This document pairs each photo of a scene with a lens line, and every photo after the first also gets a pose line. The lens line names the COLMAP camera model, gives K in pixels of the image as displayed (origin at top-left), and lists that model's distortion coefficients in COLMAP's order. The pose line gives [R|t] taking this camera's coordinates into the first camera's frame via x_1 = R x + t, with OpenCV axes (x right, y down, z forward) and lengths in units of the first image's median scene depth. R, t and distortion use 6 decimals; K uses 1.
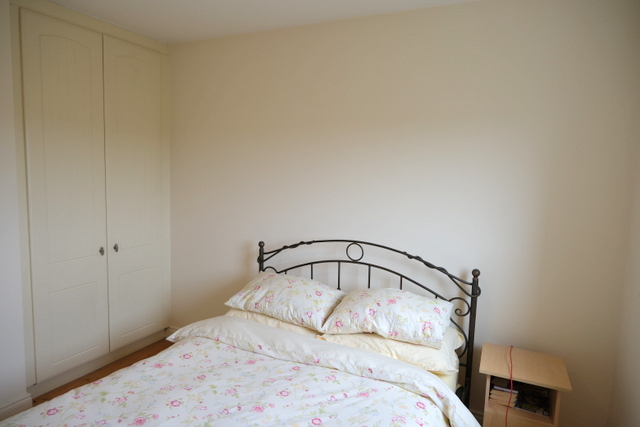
lens RADIAL K [[400.1, 0, 322.3], [0, 400.1, 213.1], [0, 0, 1]] dist [-0.010983, 0.001833]
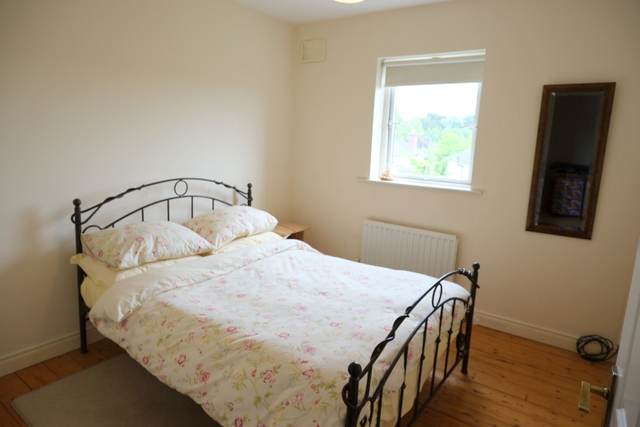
lens RADIAL K [[400.1, 0, 315.4], [0, 400.1, 216.3], [0, 0, 1]] dist [-0.010983, 0.001833]
pose [[0.171686, -0.212504, 0.961960, -1.016572], [0.074717, 0.976455, 0.202371, -0.028892], [-0.982314, 0.037130, 0.183521, 0.423049]]
